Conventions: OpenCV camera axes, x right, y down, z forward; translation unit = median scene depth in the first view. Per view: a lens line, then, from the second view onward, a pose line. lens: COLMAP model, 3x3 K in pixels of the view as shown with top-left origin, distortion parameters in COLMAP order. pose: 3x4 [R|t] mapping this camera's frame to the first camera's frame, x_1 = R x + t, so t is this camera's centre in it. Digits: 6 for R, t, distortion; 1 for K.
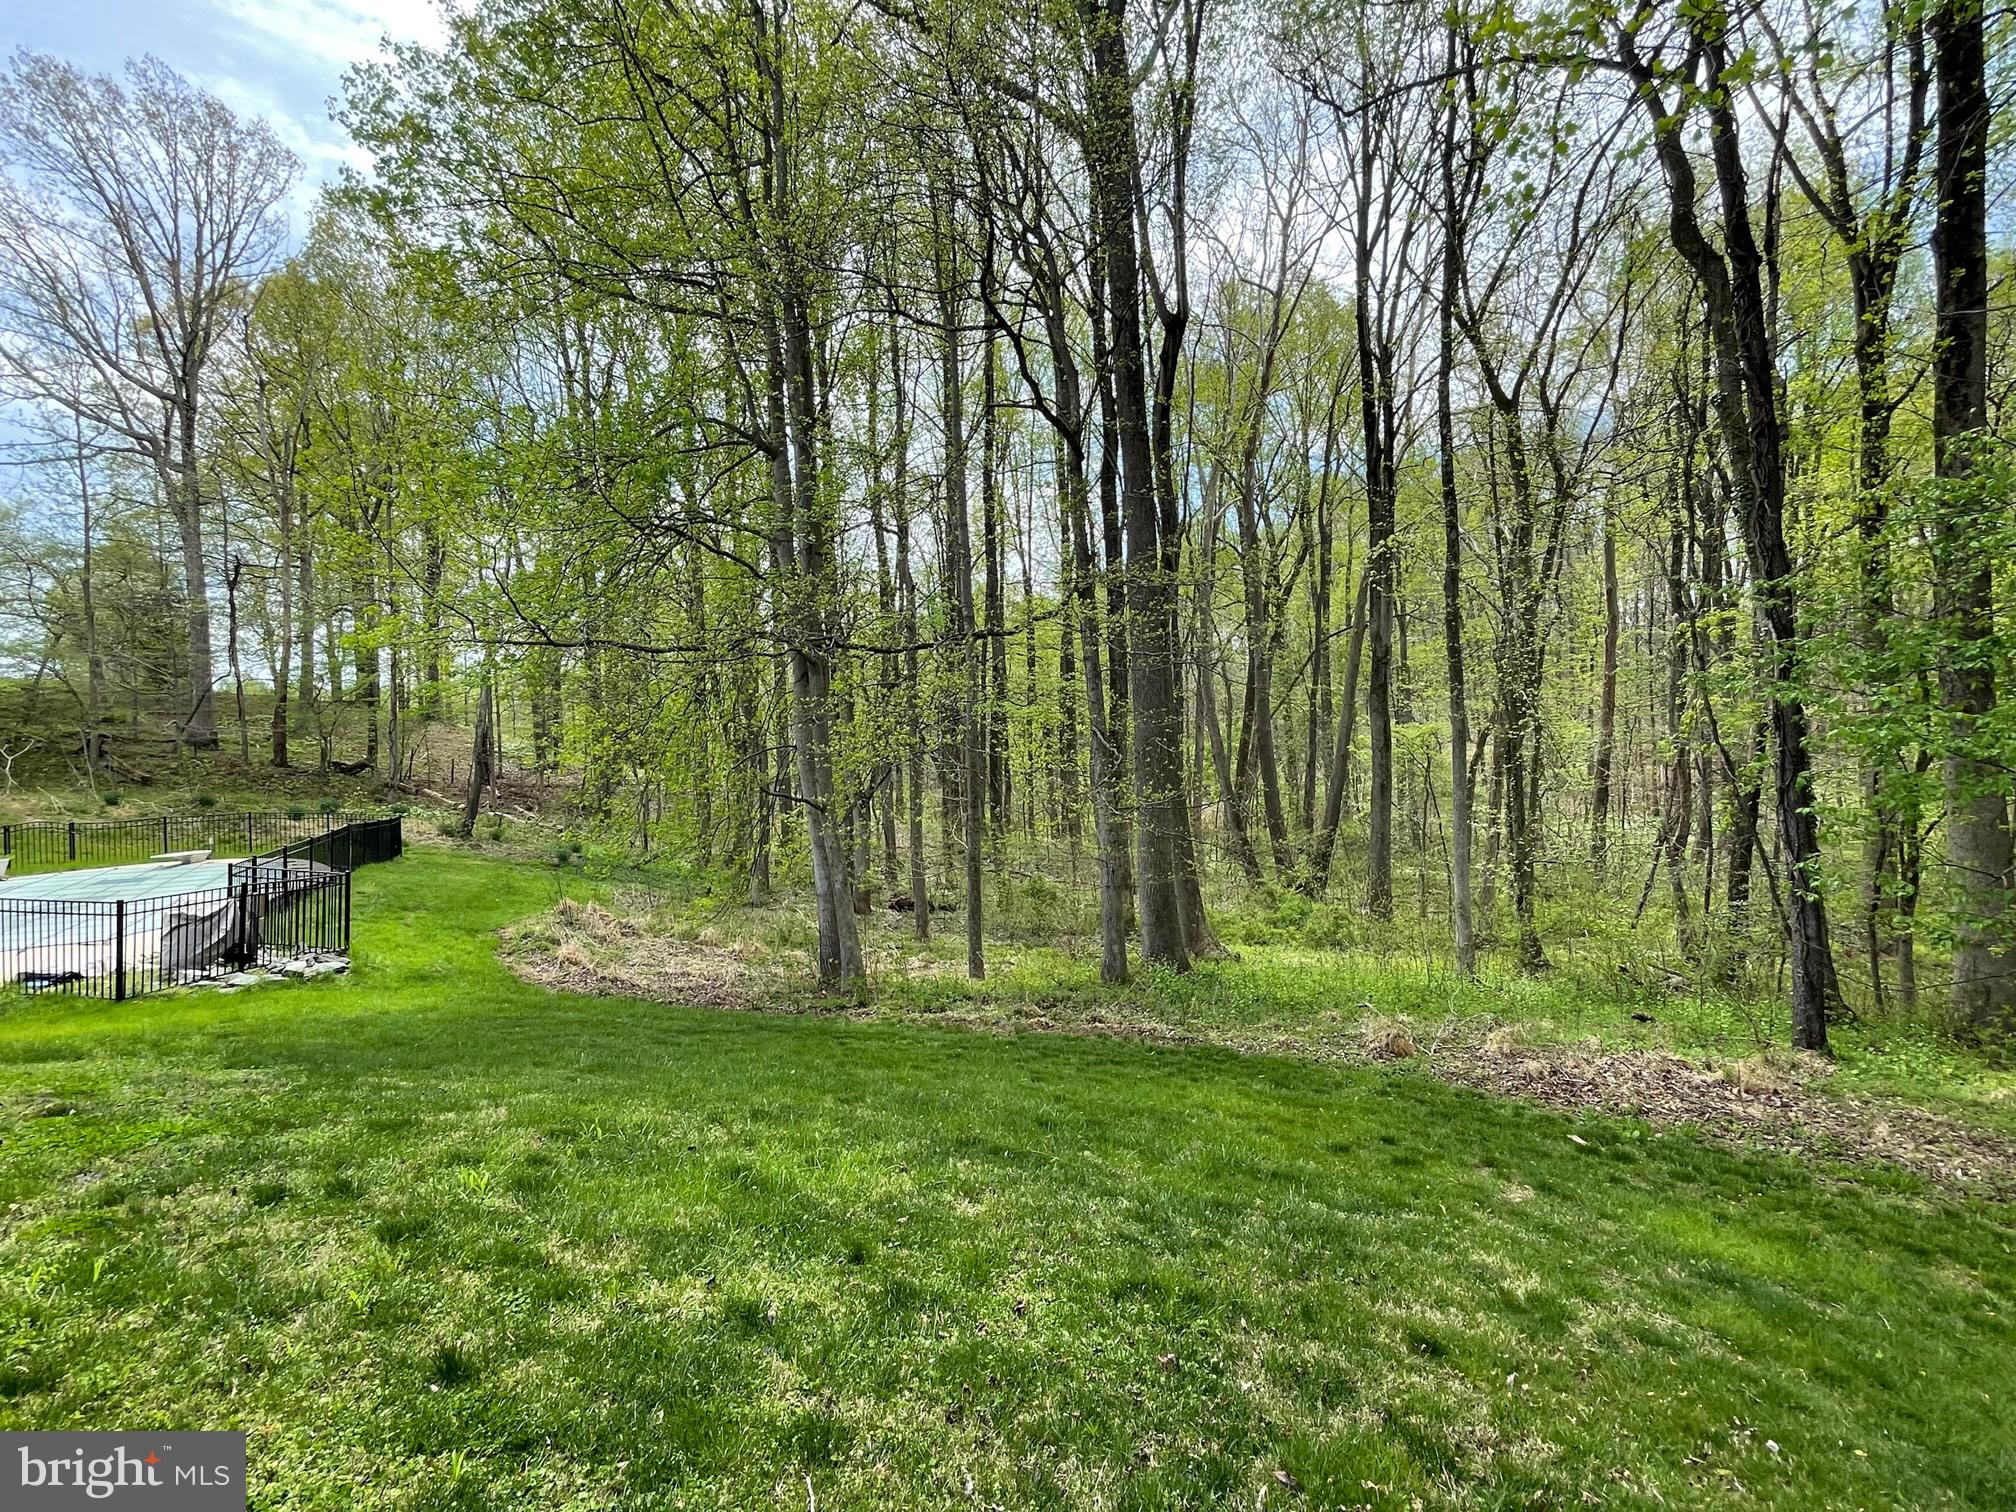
lens RADIAL K [[949.9, 0, 1007.4], [0, 949.9, 760.0], [0, 0, 1]] dist [-0.009805, 0.001331]
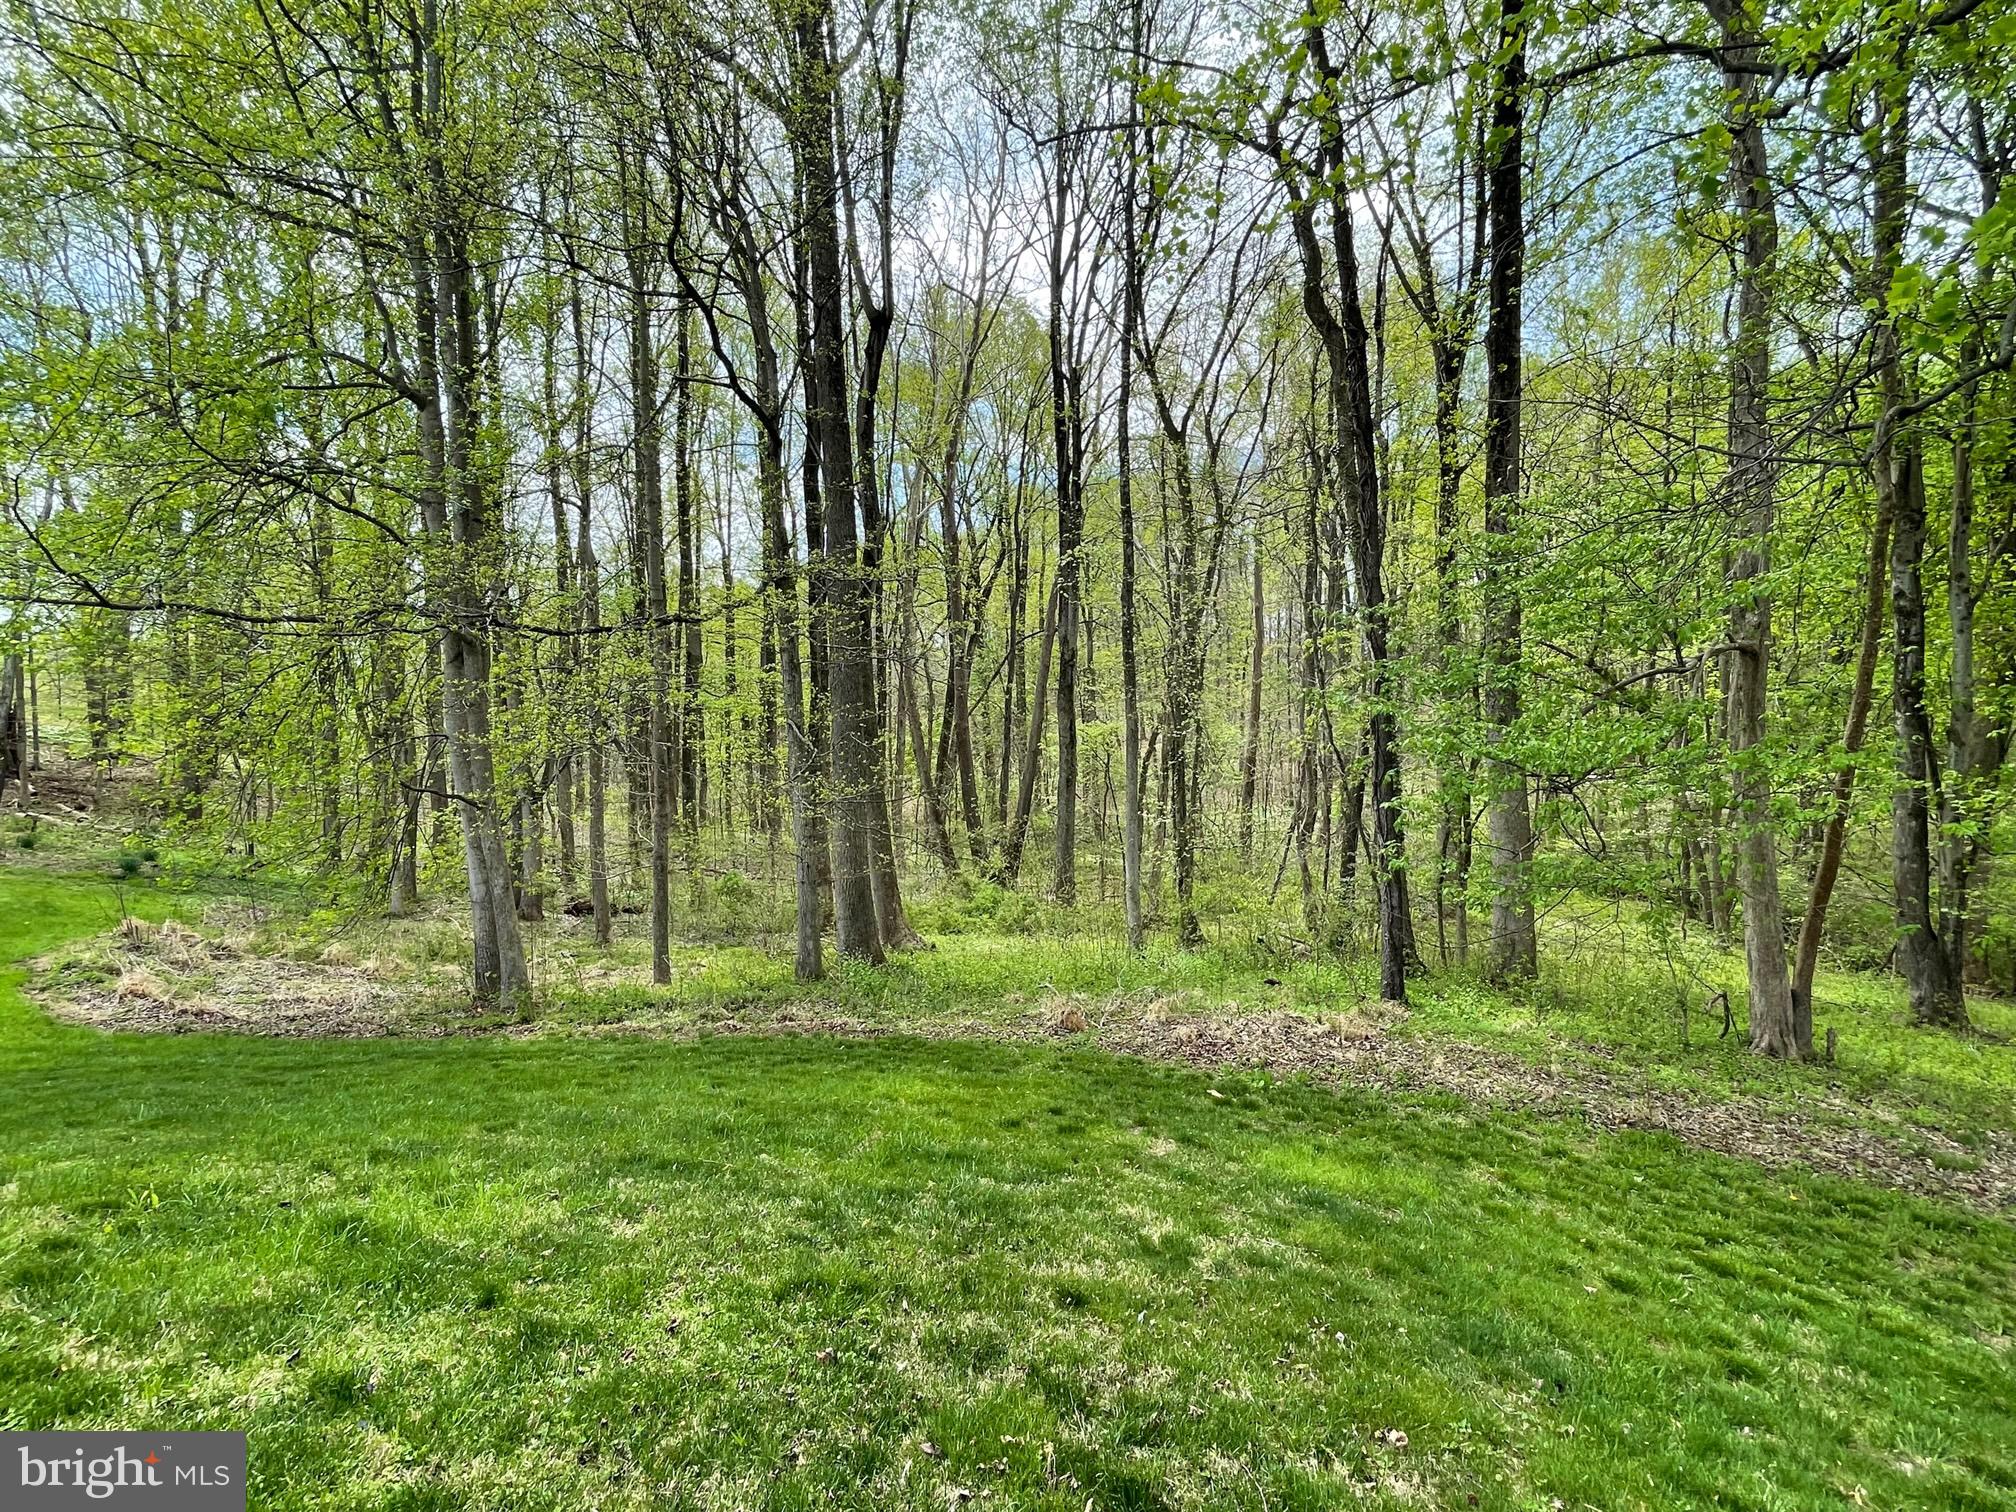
lens RADIAL K [[950.0, 0, 1005.8], [0, 950.0, 759.1], [0, 0, 1]] dist [-0.007659, 0.000683]
pose [[0.954057, 0.006831, 0.299546, 0.009483], [-0.008475, 0.999955, 0.004190, -0.000335], [-0.299504, -0.006536, 0.954073, -0.001825]]
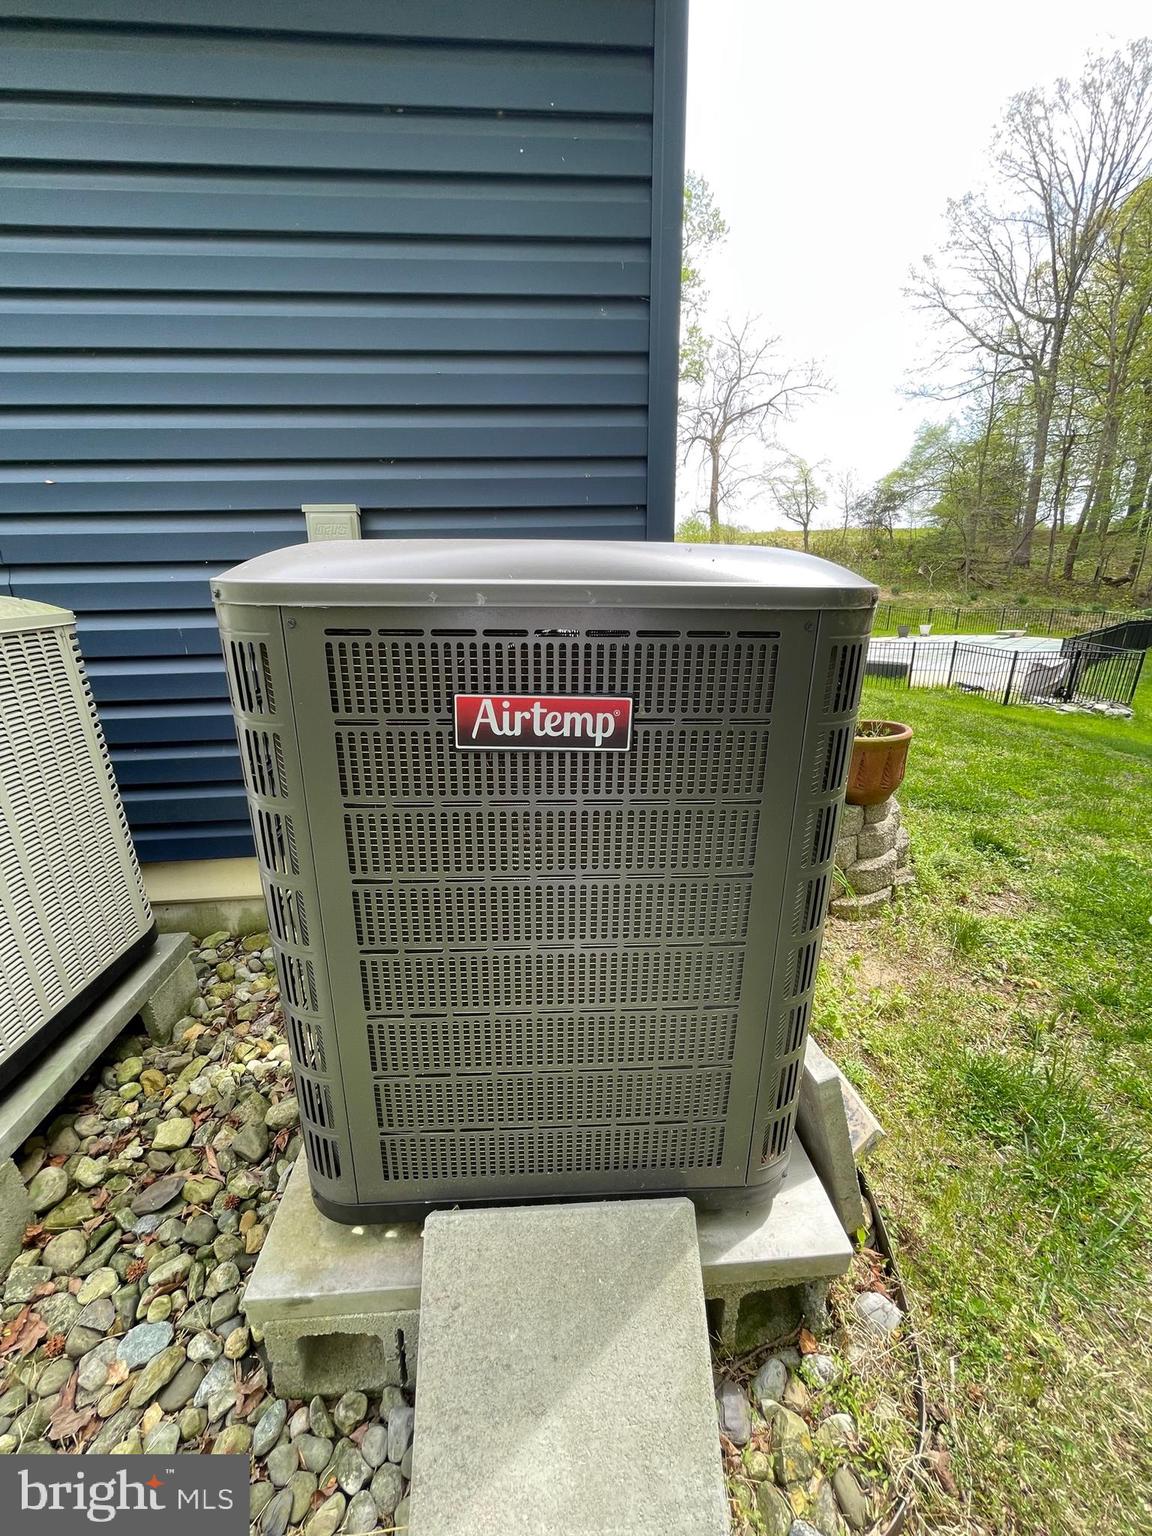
lens RADIAL K [[616.5, 0, 548.0], [0, 616.5, 771.2], [0, 0, 1]] dist [-0.003398, 0.000146]
pose [[0.292599, 0.293778, -0.909989, -0.037574], [-0.009951, 0.952521, 0.304310, 0.011257], [0.956183, -0.079985, 0.281631, -0.136253]]
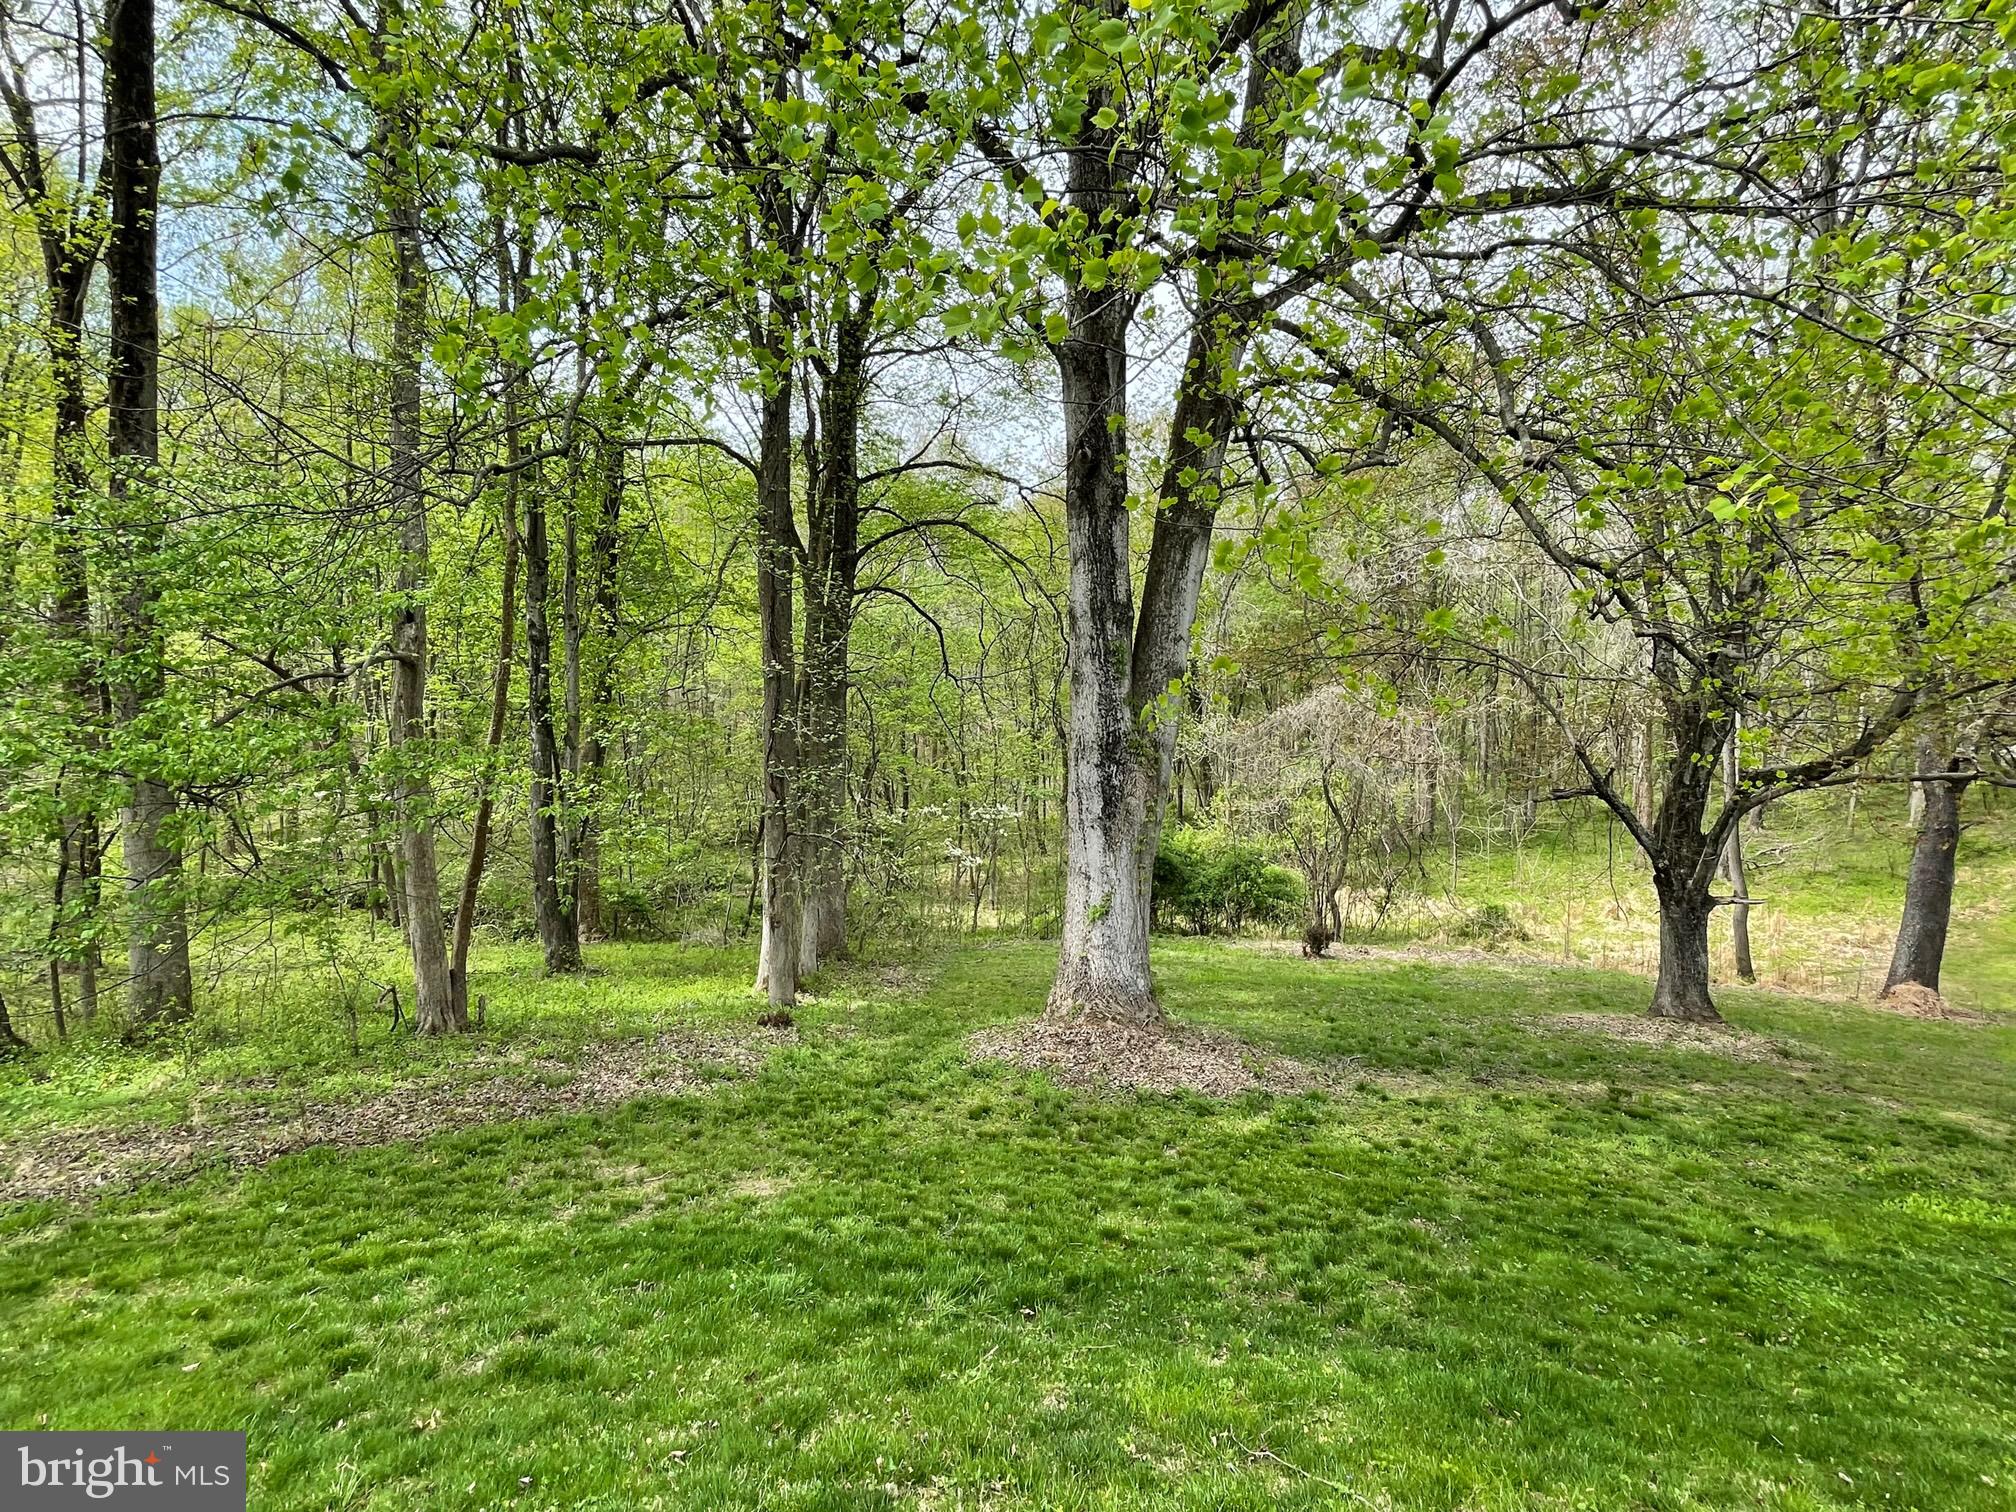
lens RADIAL K [[948.1, 0, 1003.7], [0, 948.1, 760.1], [0, 0, 1]] dist [-0.004251, 0.000265]
pose [[0.075894, -0.005143, 0.997103, 0.031055], [0.015072, 0.999878, 0.004011, -0.000404], [-0.997002, 0.014724, 0.075962, -0.021853]]
